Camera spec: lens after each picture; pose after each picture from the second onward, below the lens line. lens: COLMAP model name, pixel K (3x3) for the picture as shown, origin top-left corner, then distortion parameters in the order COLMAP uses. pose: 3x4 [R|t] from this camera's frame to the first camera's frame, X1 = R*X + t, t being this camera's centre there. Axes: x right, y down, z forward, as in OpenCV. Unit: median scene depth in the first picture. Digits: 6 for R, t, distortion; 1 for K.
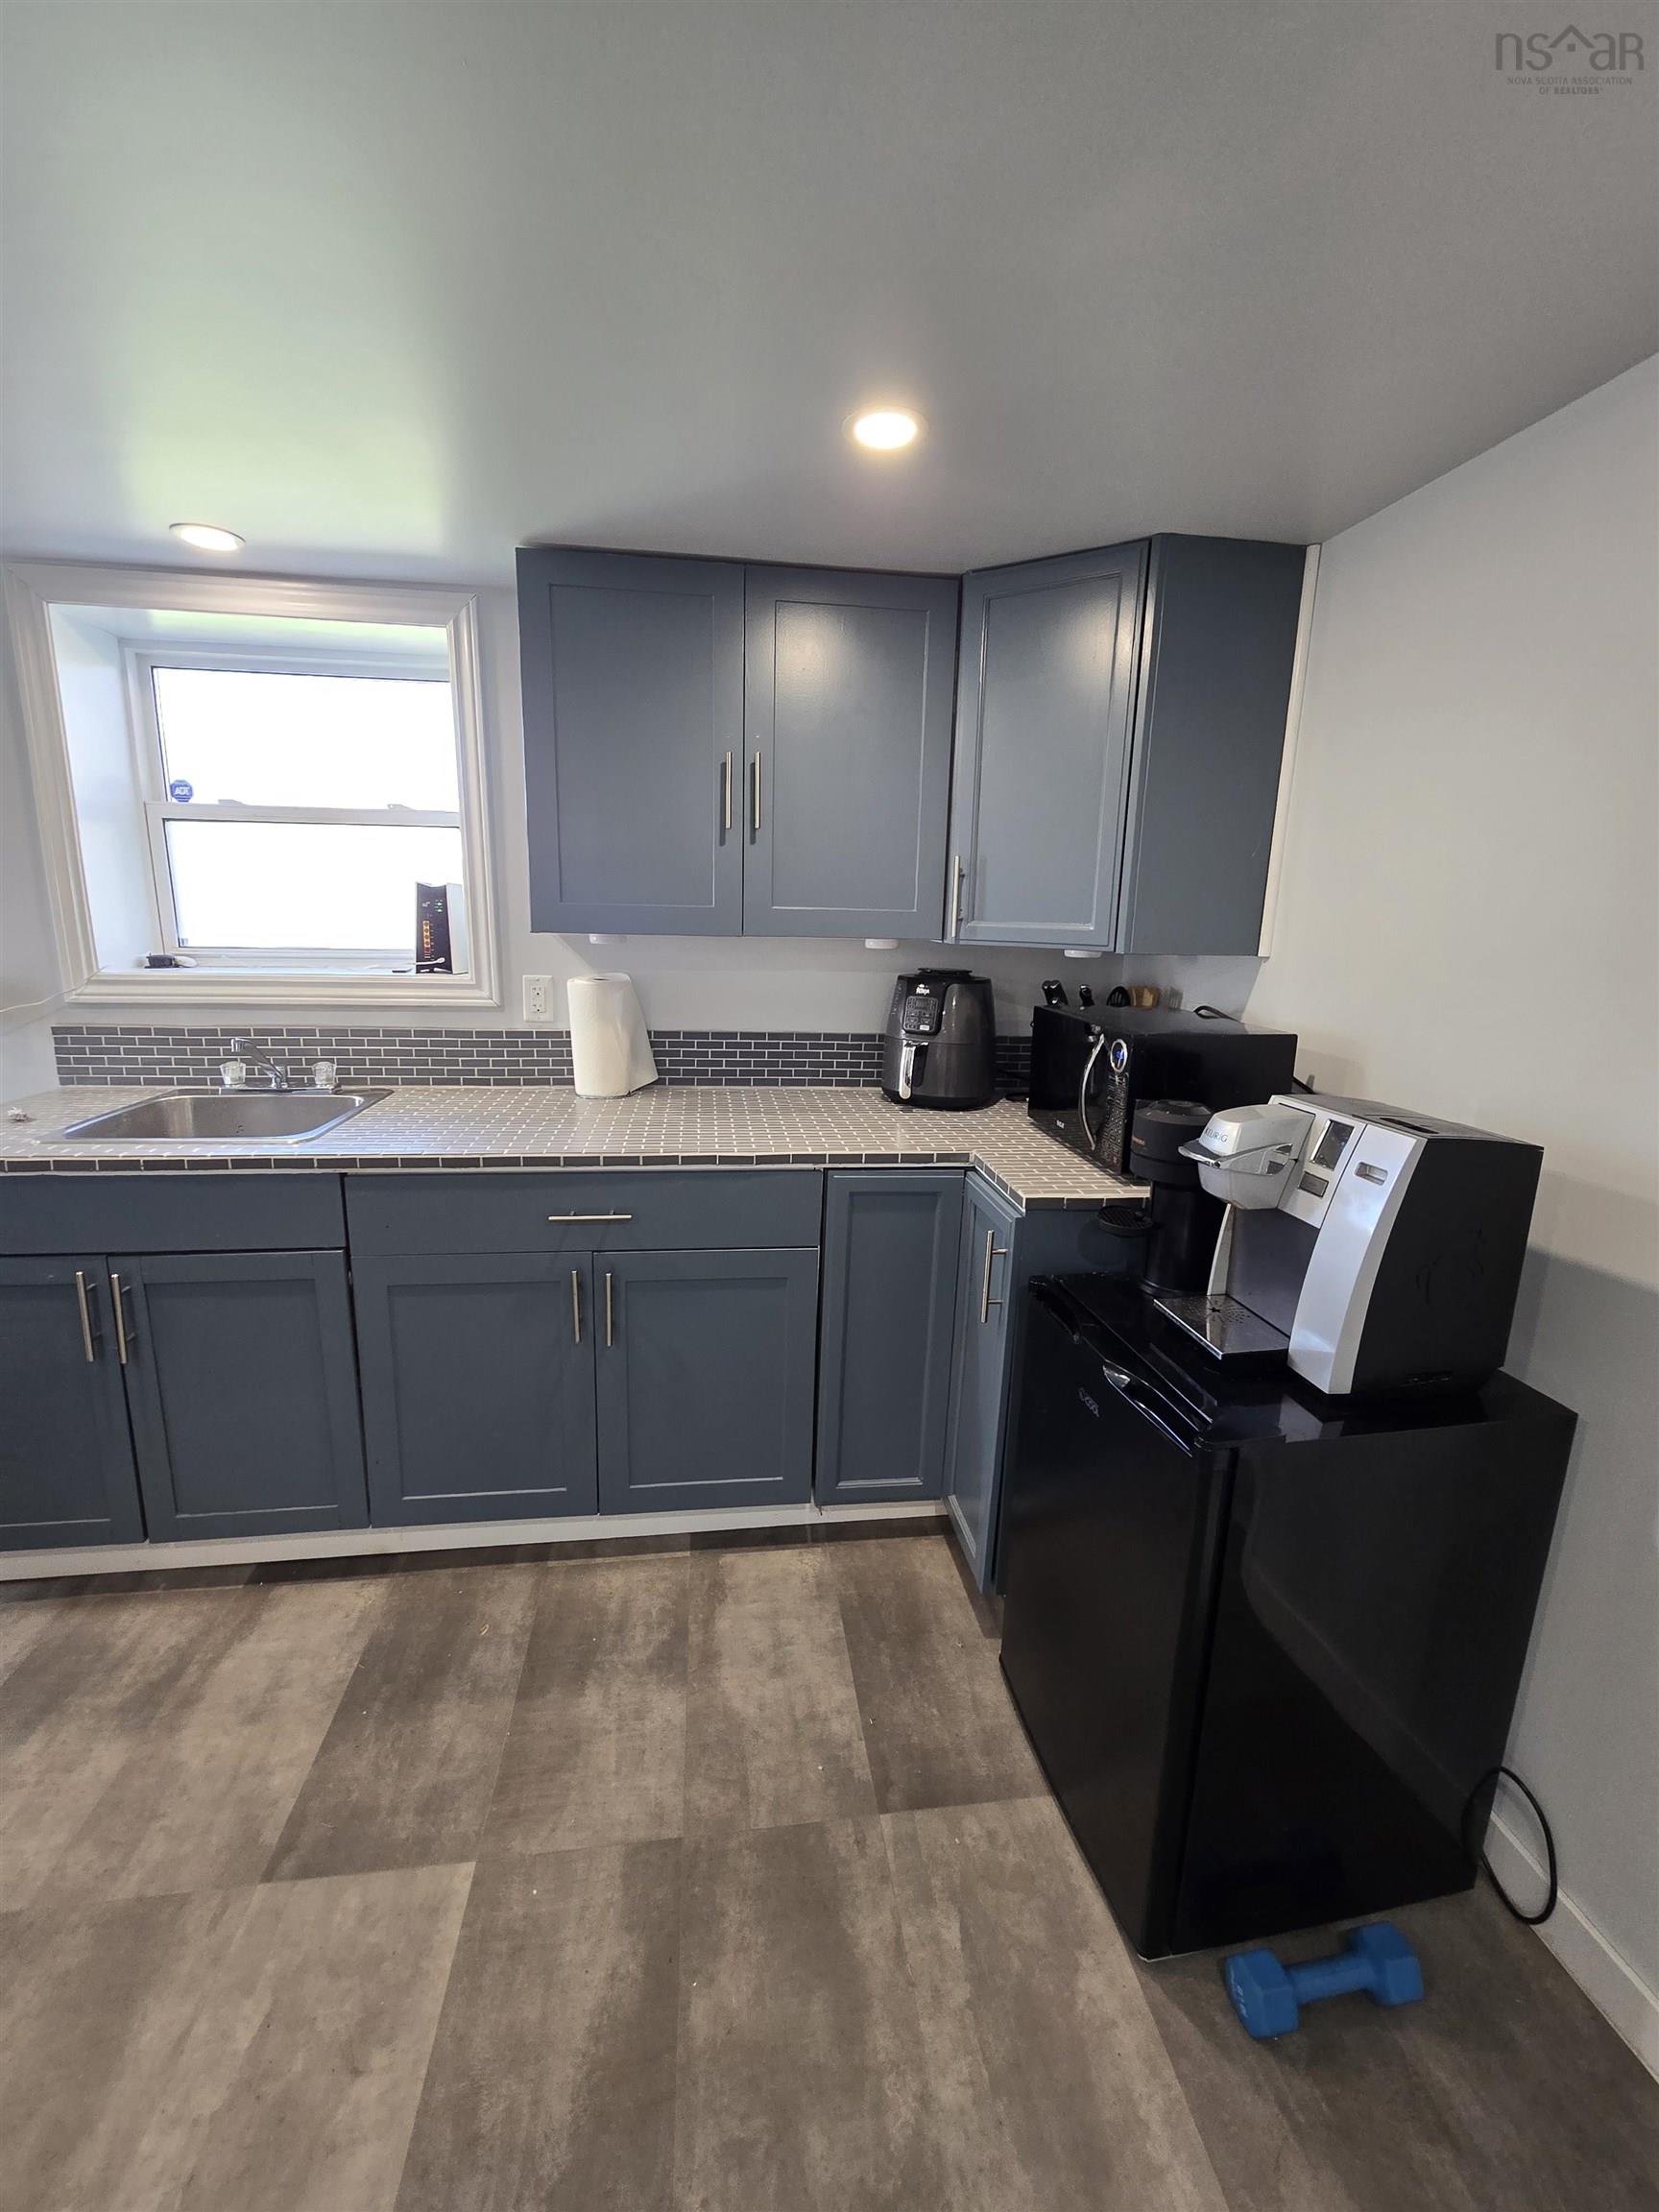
lens RADIAL K [[903.2, 0, 836.0], [0, 903.2, 1084.4], [0, 0, 1]] dist [-0.006418, 0.002421]
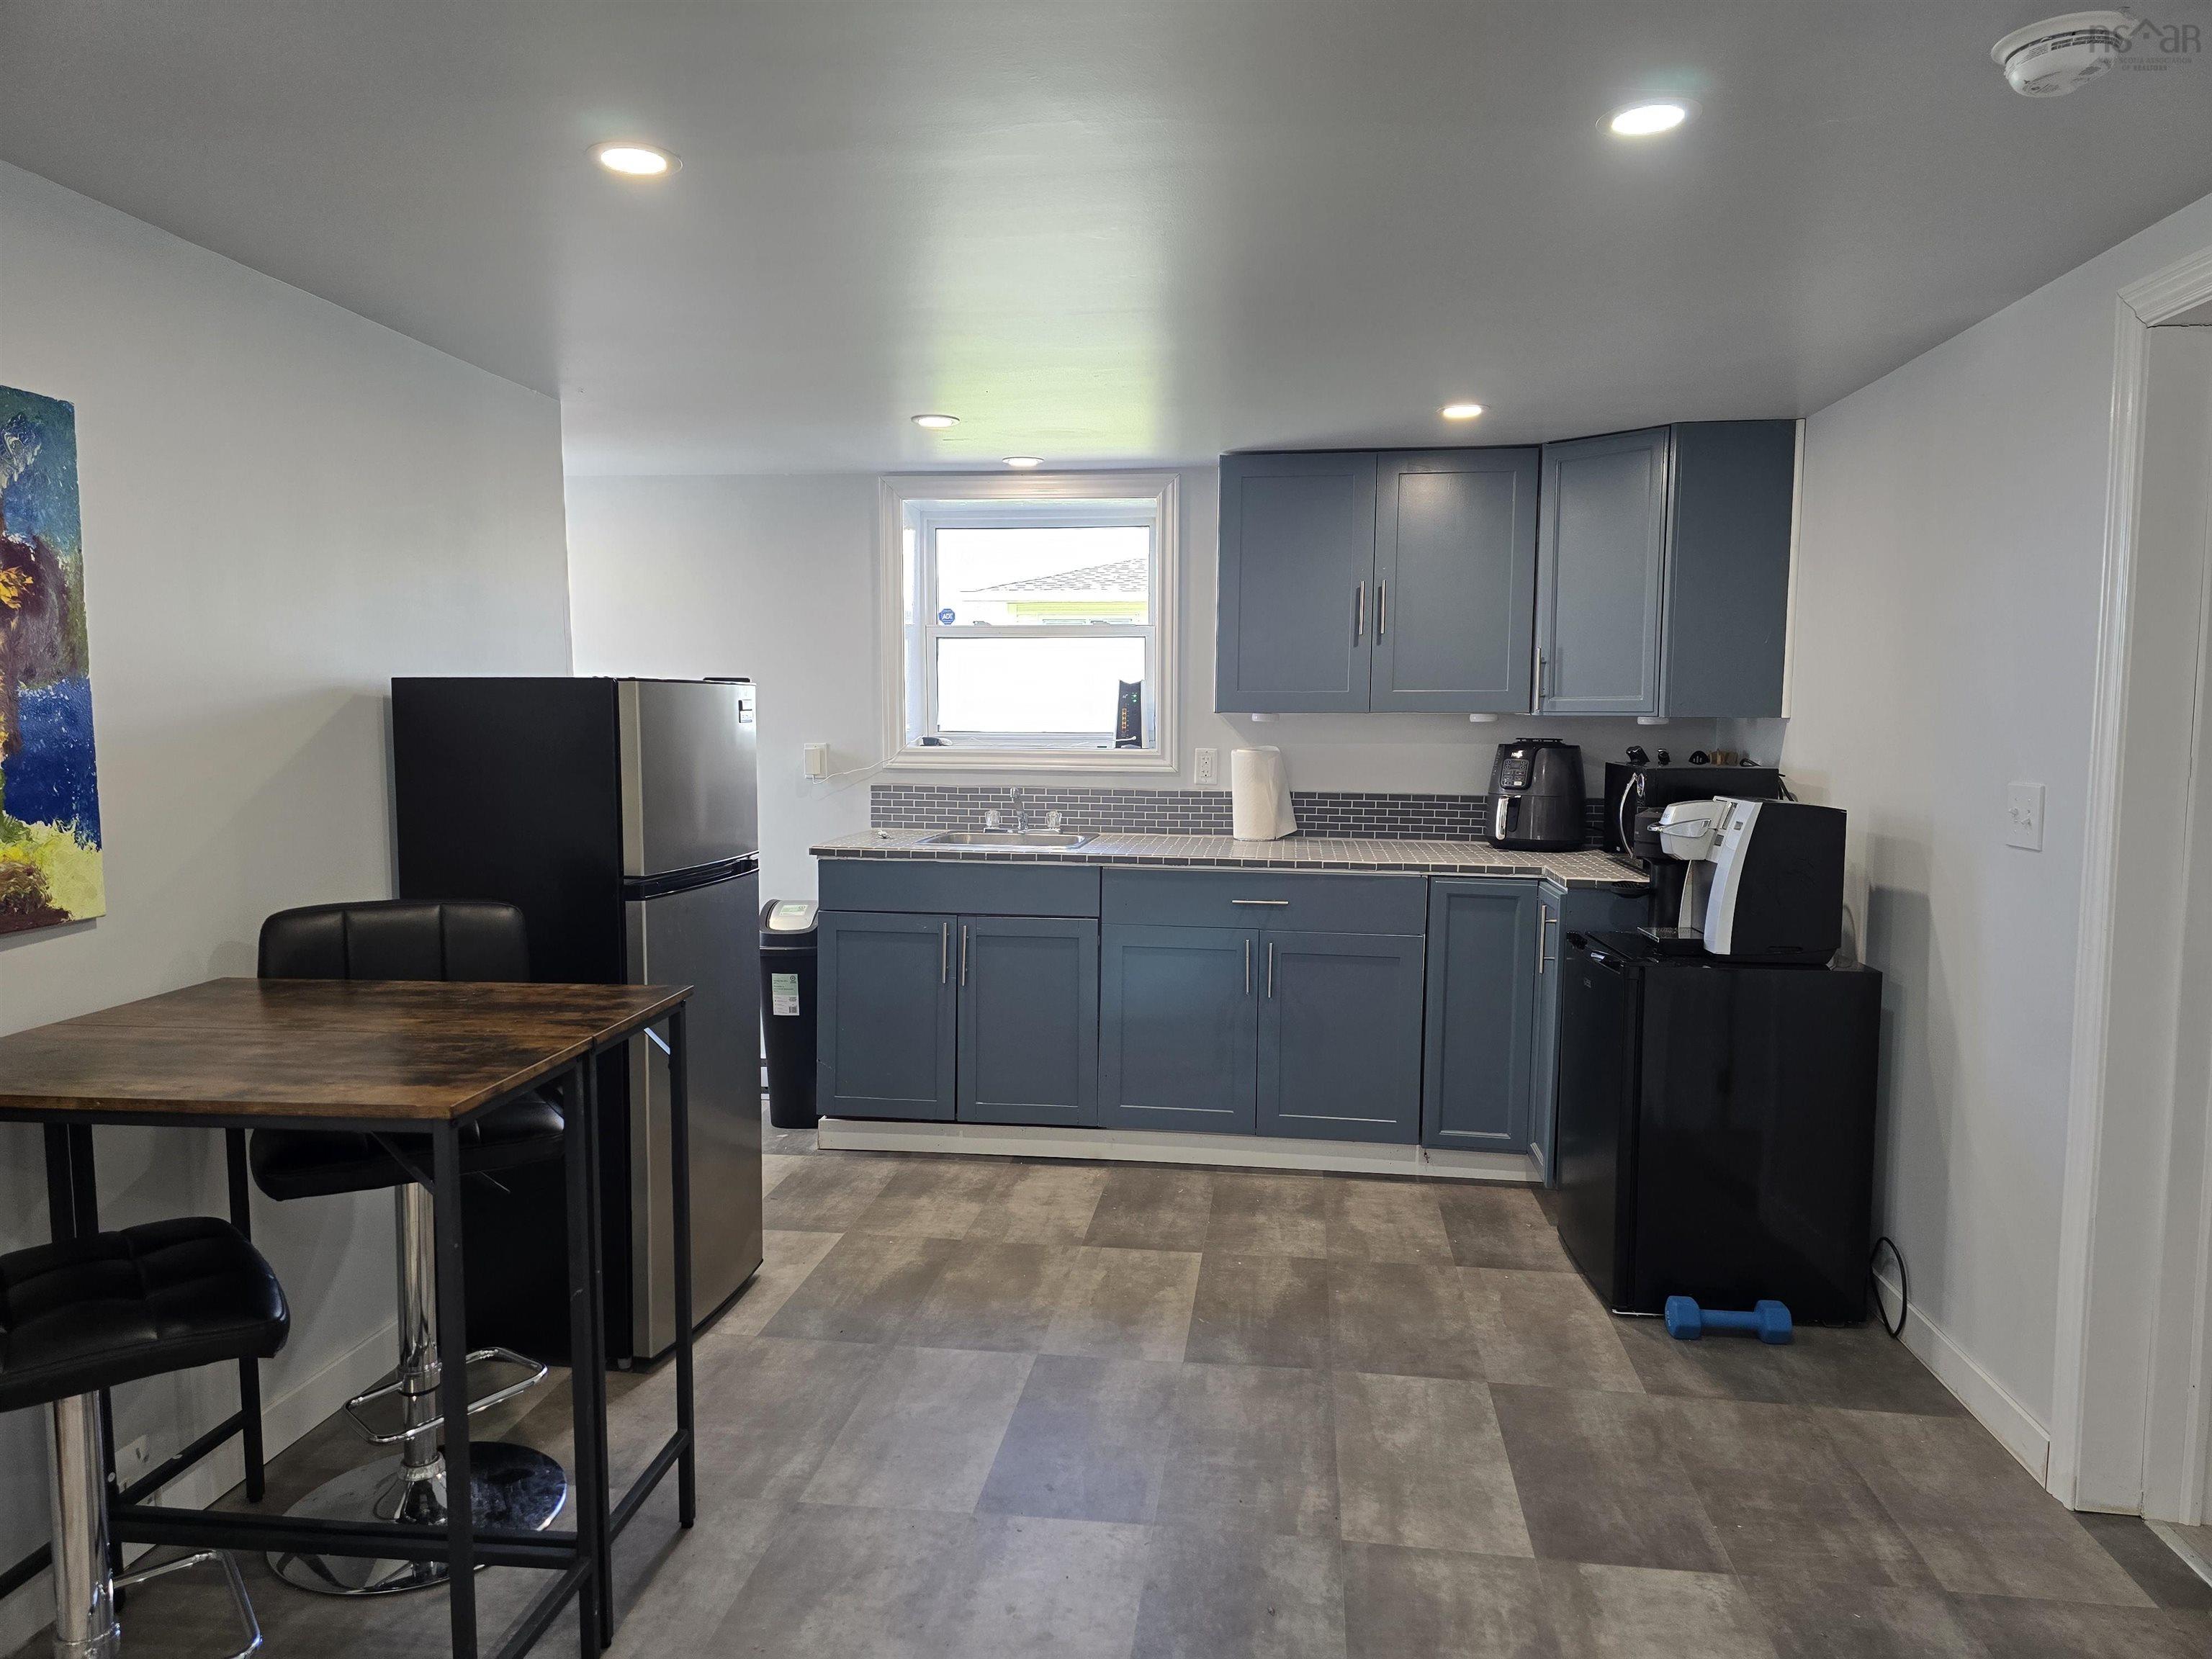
lens RADIAL K [[1471.1, 0, 1077.0], [0, 1471.1, 821.4], [0, 0, 1]] dist [0.048733, -0.038393]
pose [[0.958458, 0.002863, -0.285221, 0.107218], [-0.036892, 0.992795, -0.114008, 0.270141], [0.282839, 0.119794, 0.951657, -1.220558]]
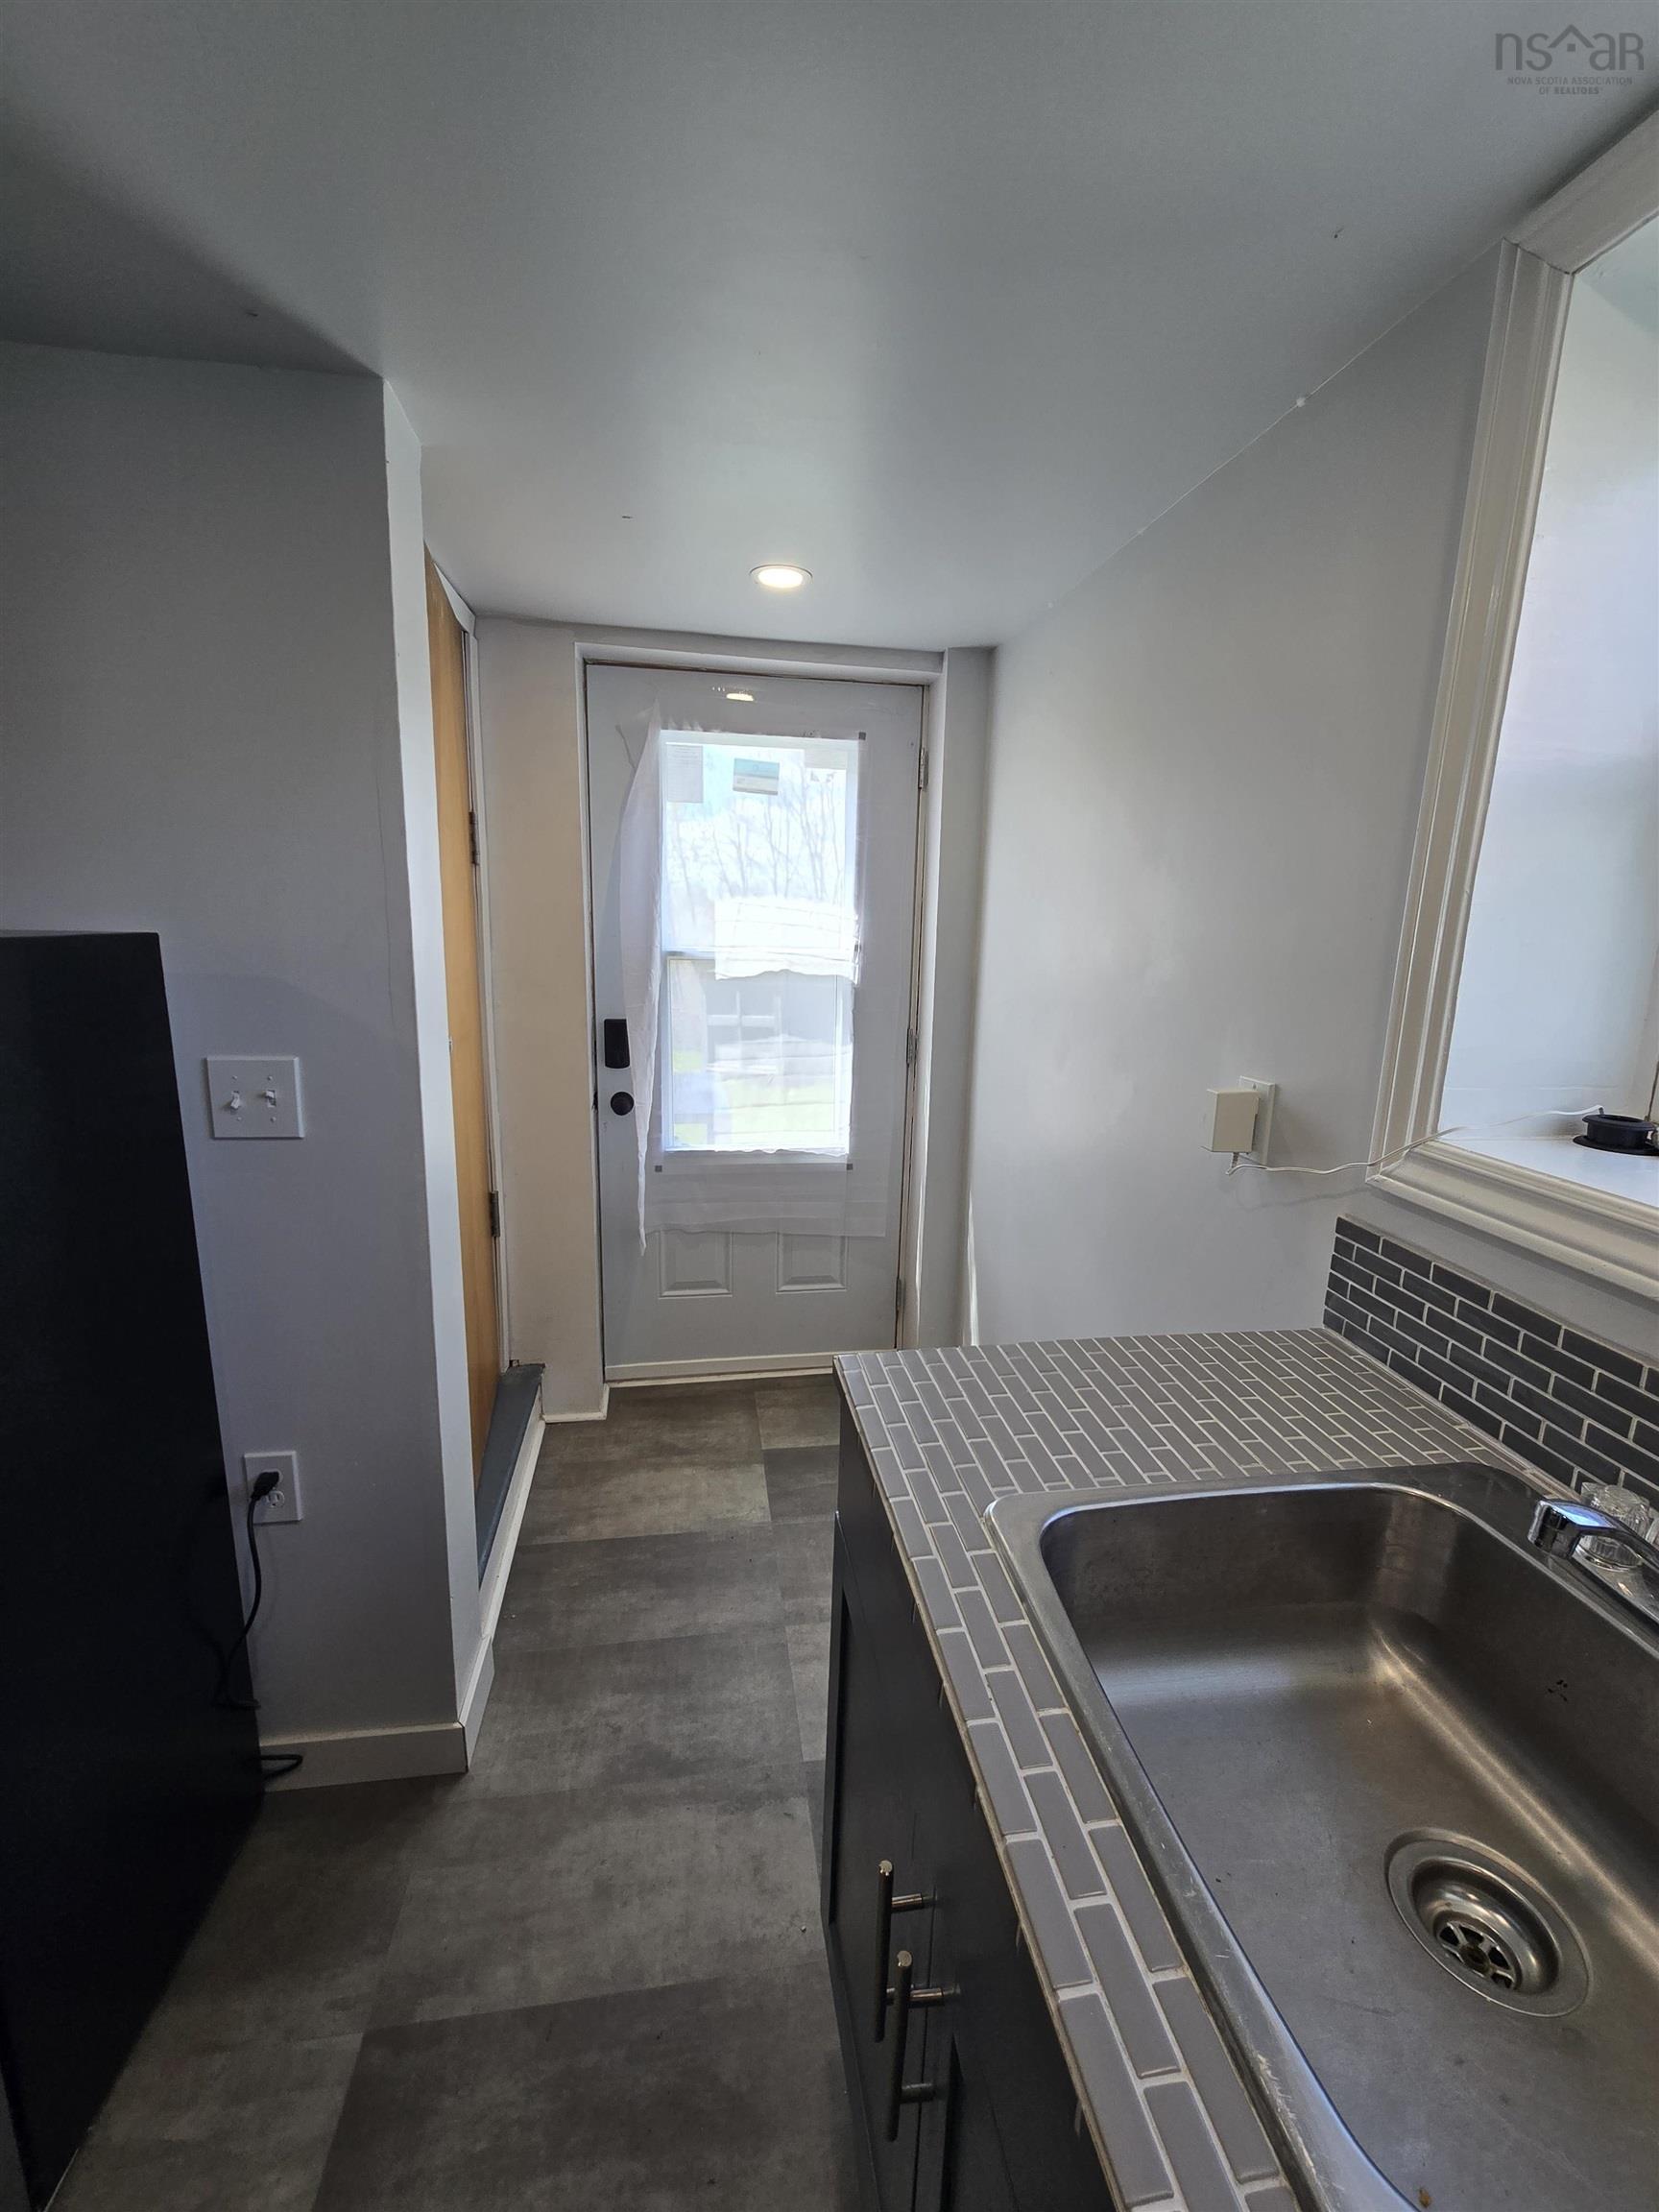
lens RADIAL K [[903.2, 0, 820.7], [0, 903.2, 1096.4], [0, 0, 1]] dist [-0.006418, 0.002421]
pose [[0.025642, 0.179466, -0.983430, -0.419916], [-0.229758, 0.958476, 0.168921, -0.167250], [0.972910, 0.221619, 0.065811, 0.729539]]
